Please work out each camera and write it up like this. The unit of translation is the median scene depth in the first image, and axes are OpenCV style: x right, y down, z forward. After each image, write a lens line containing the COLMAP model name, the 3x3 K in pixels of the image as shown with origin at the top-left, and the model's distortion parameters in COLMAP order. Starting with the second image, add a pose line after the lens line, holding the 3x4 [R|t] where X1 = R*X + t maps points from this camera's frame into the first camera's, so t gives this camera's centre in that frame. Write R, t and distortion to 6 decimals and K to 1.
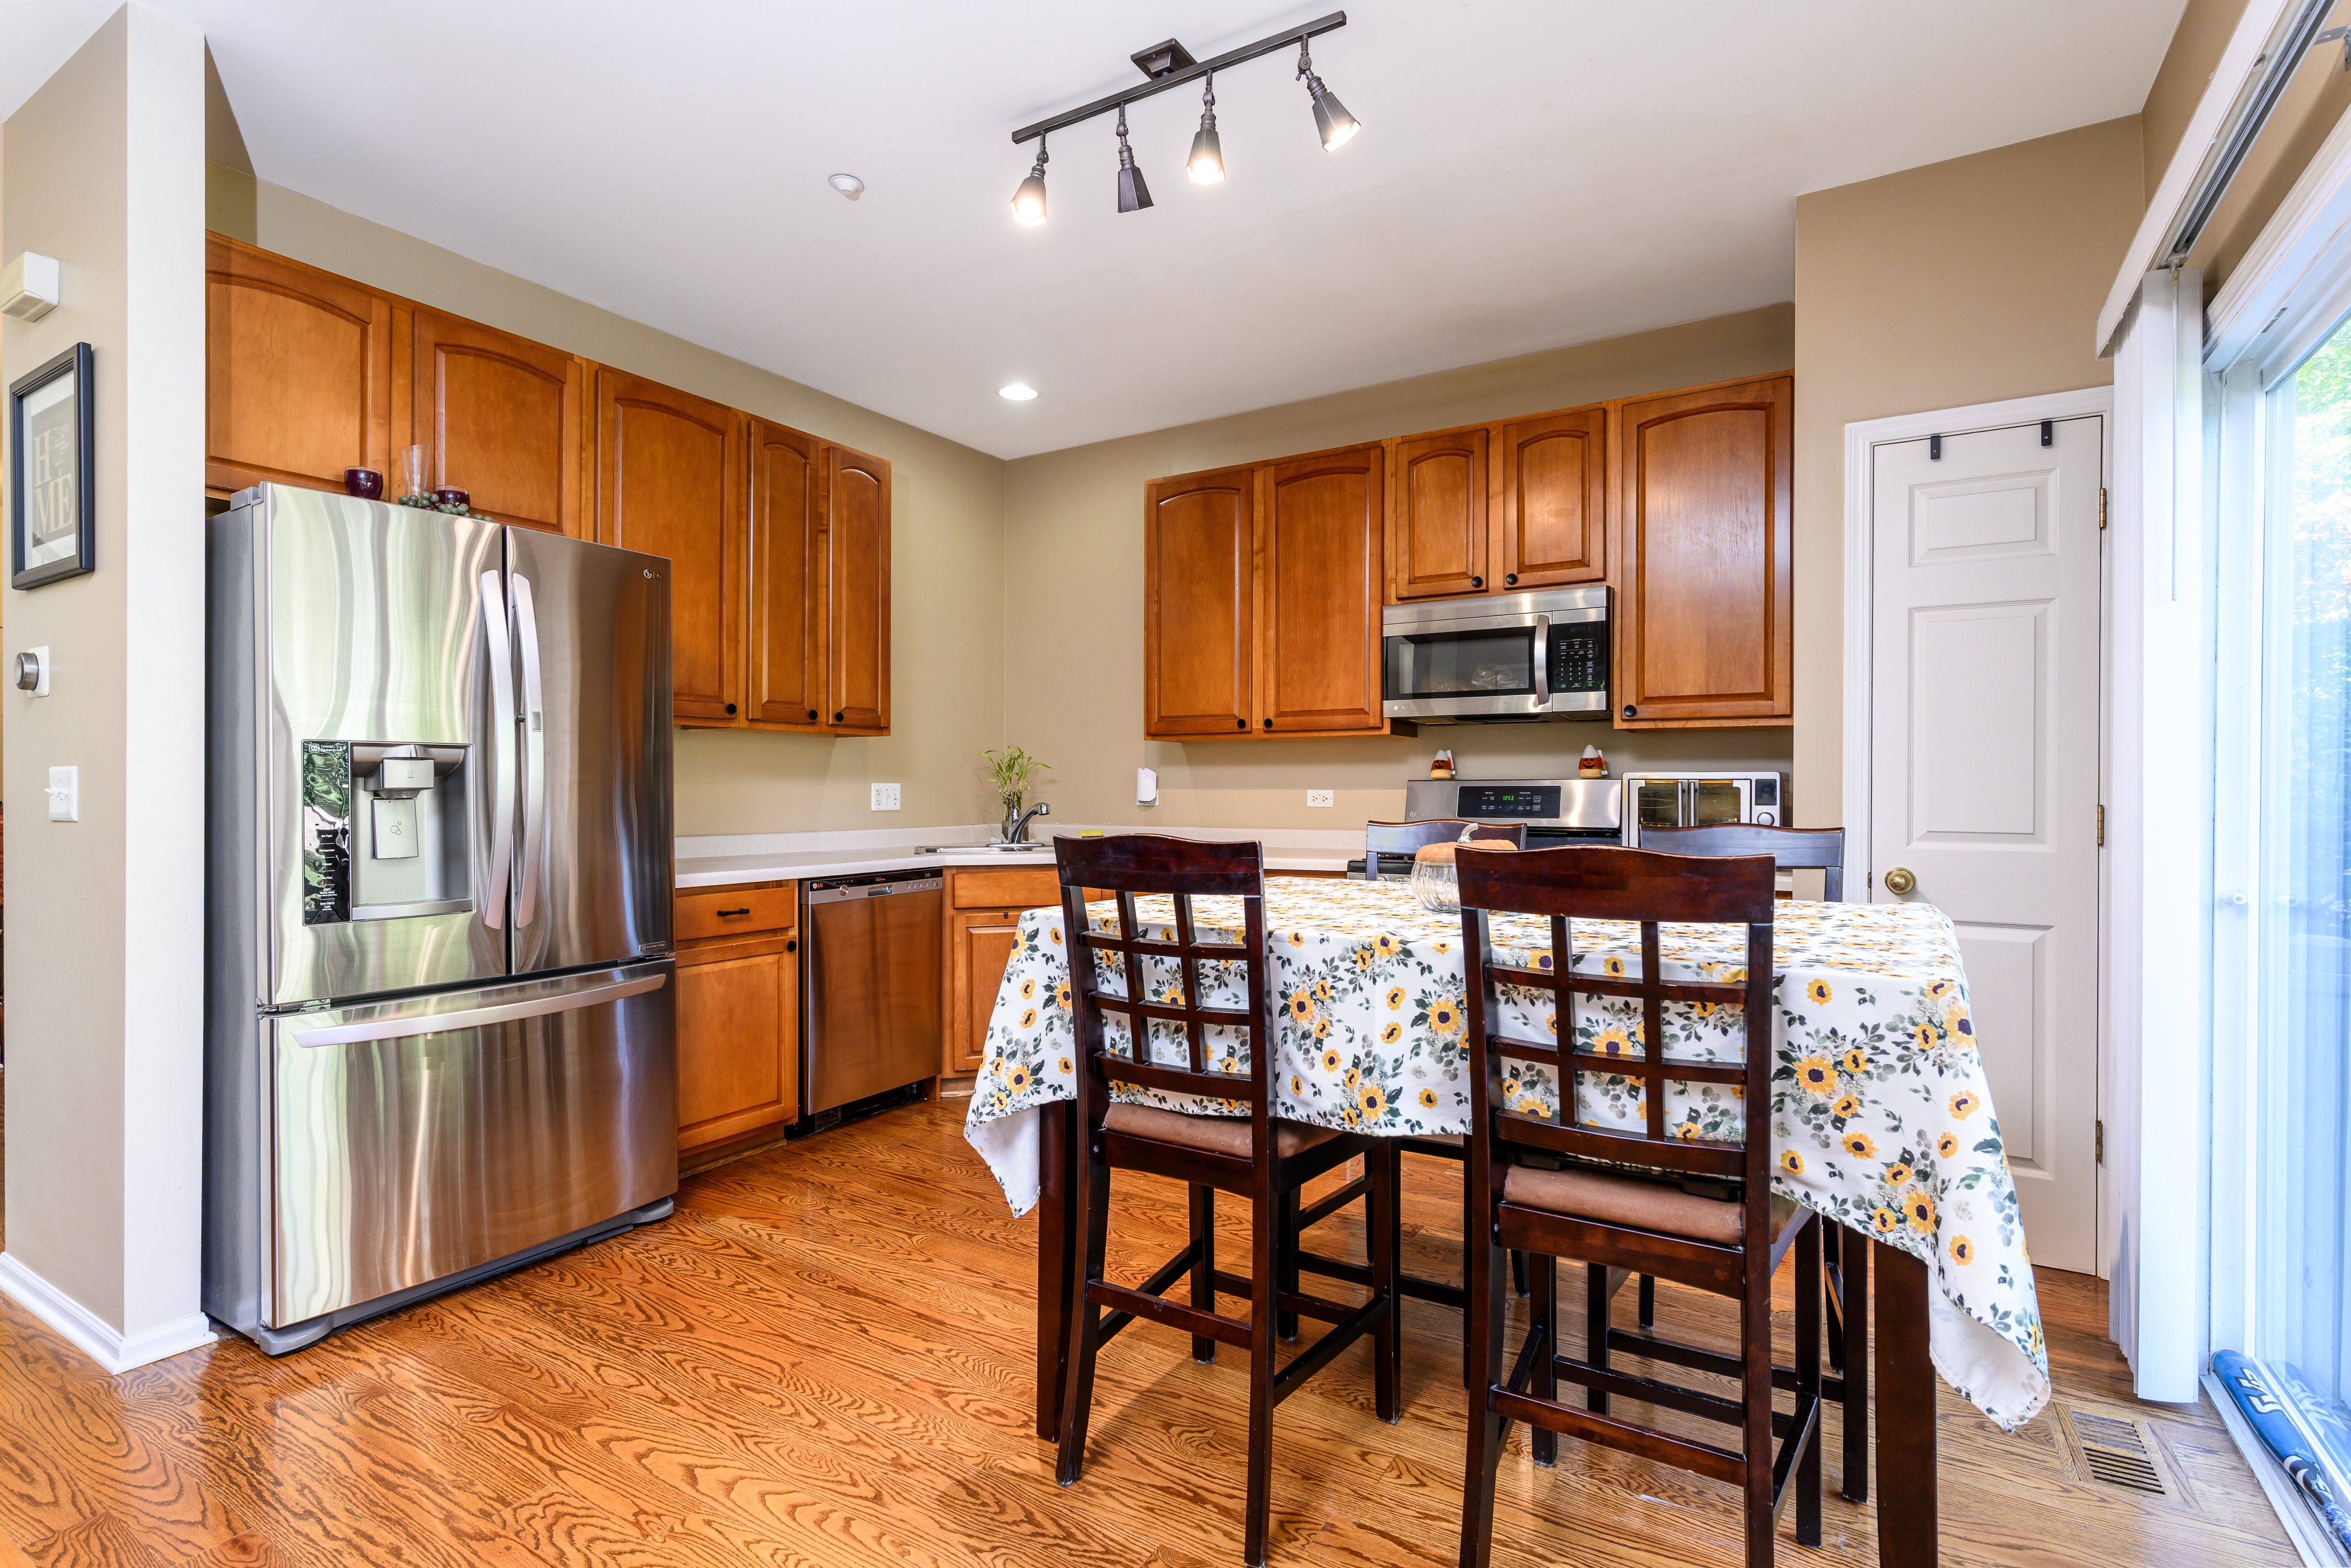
lens RADIAL K [[1129.9, 0, 1178.8], [0, 1129.9, 789.6], [0, 0, 1]] dist [0.000045, -0.000100]
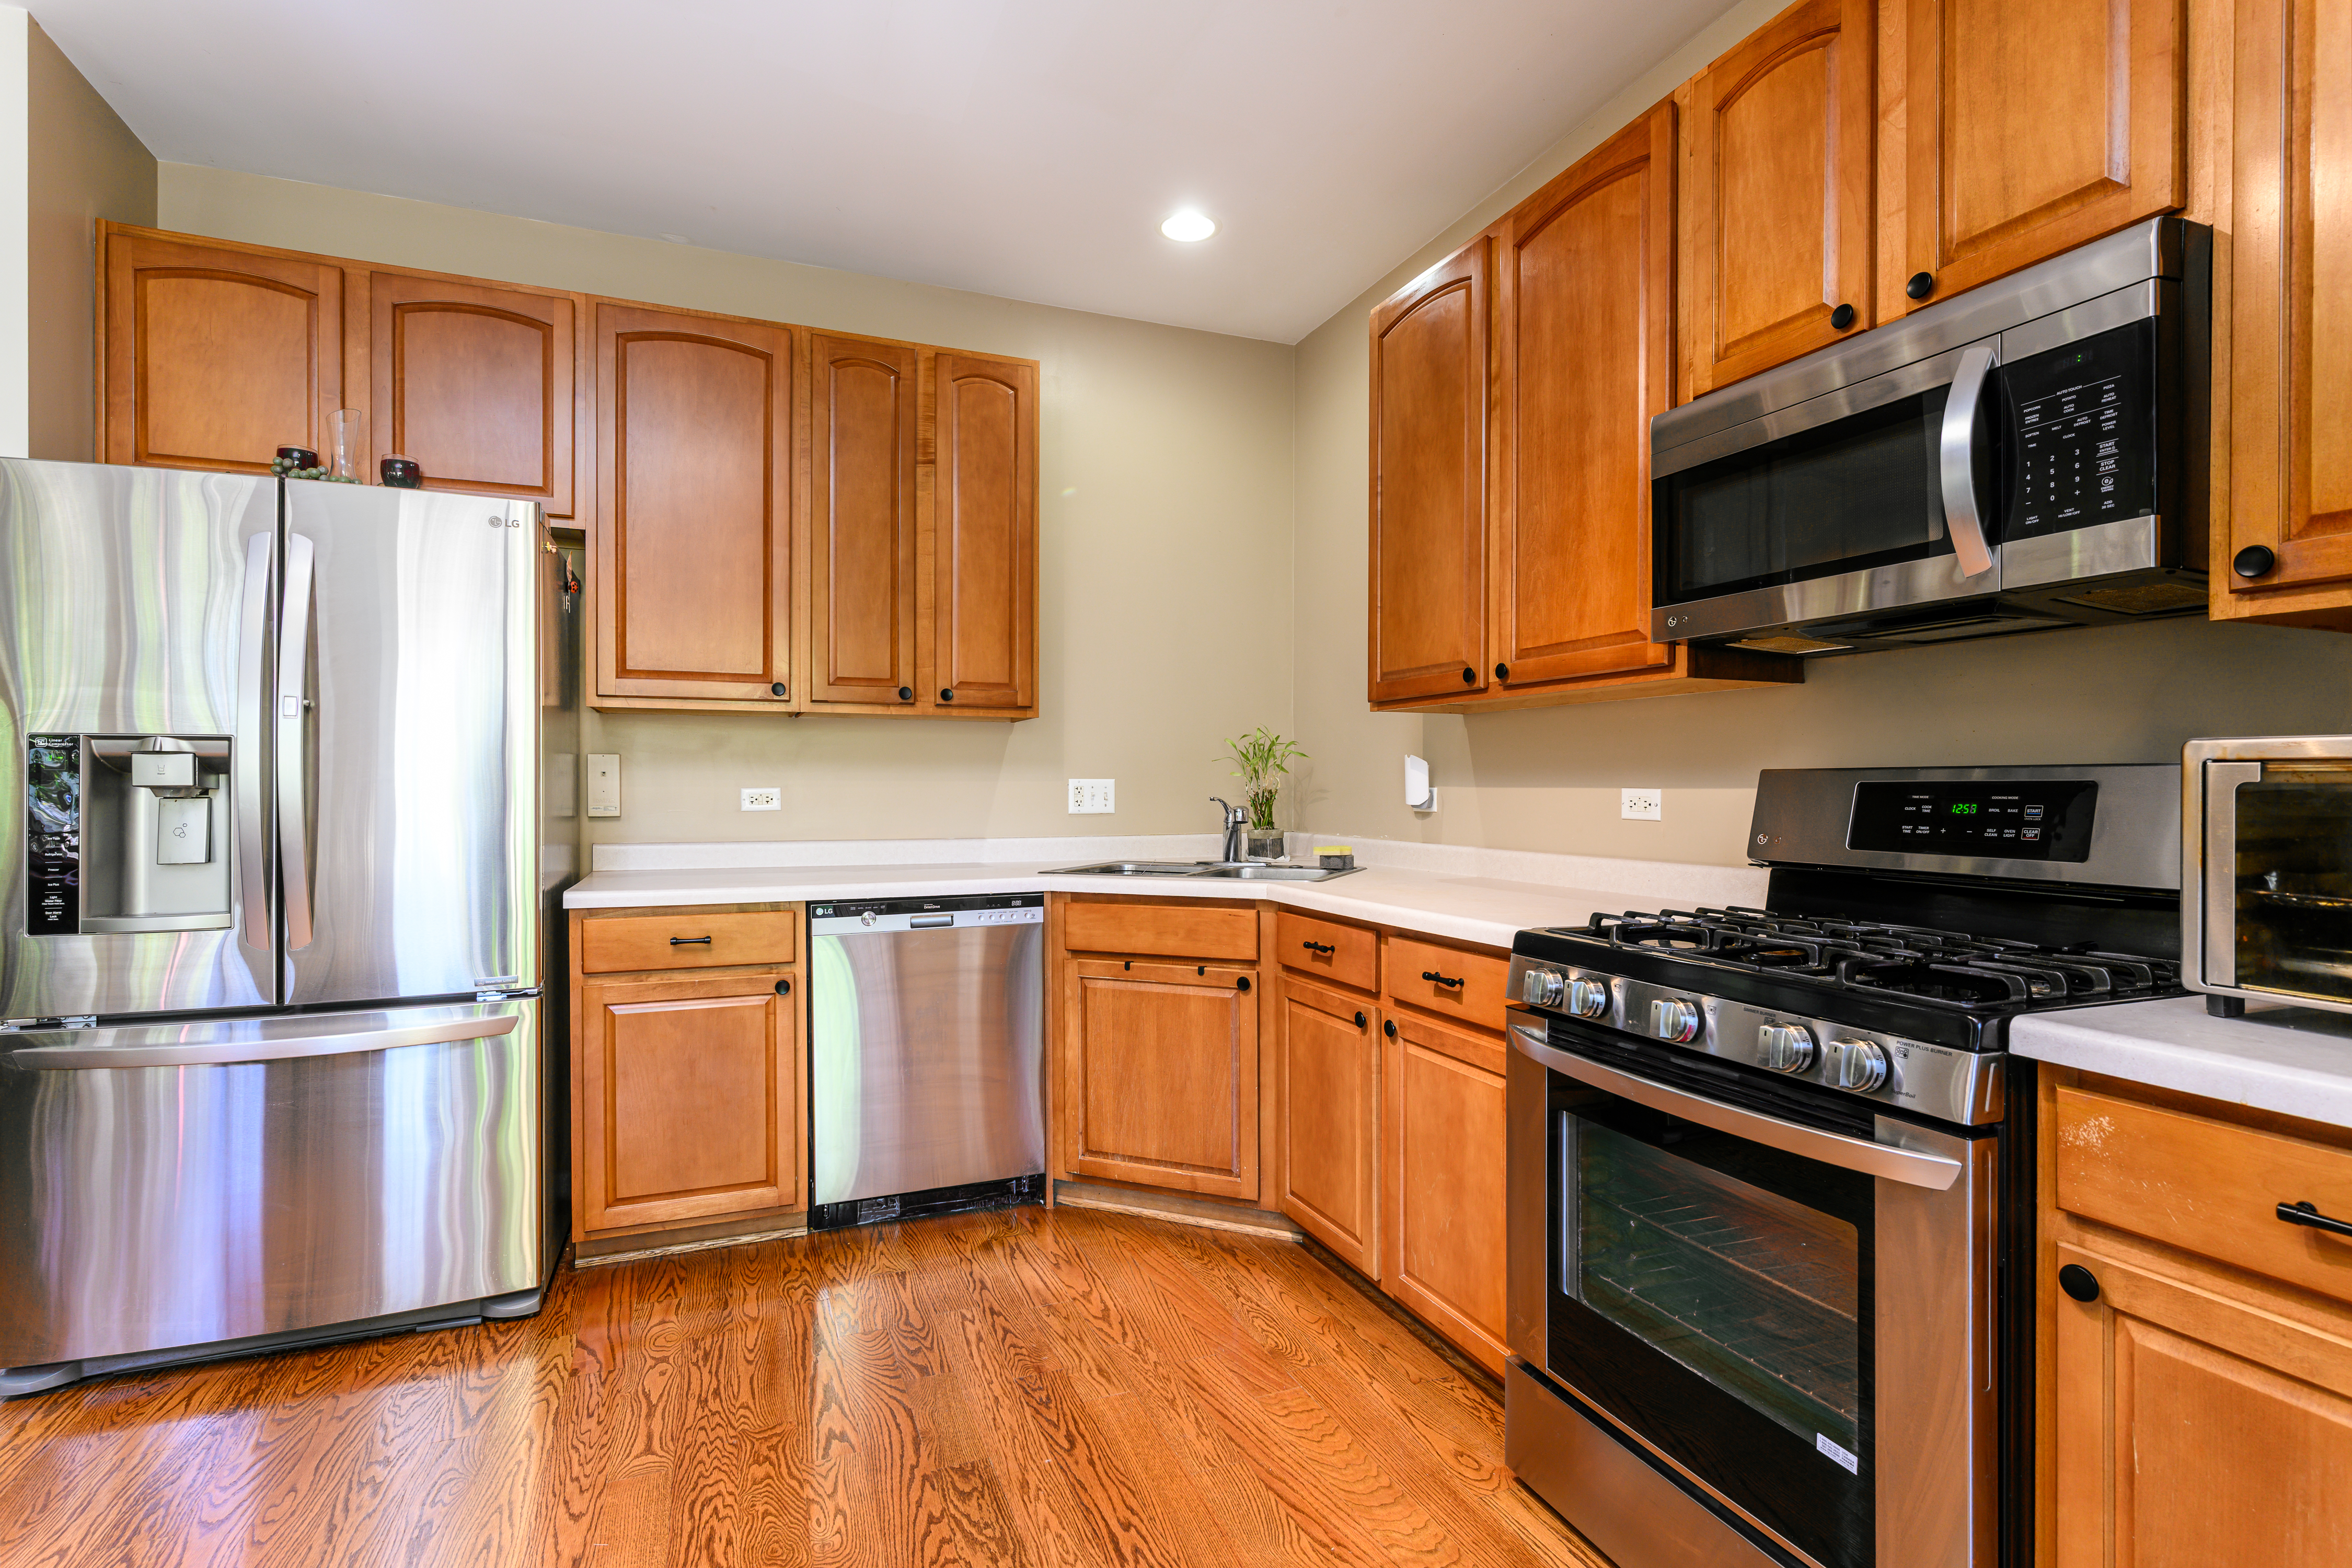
lens RADIAL K [[1130.5, 0, 1175.7], [0, 1130.5, 788.0], [0, 0, 1]] dist [0.000045, -0.000100]
pose [[0.806498, 0.001851, -0.591234, 0.308806], [-0.000472, 0.999997, 0.002488, -0.001516], [0.591237, -0.001728, 0.806496, 0.481778]]
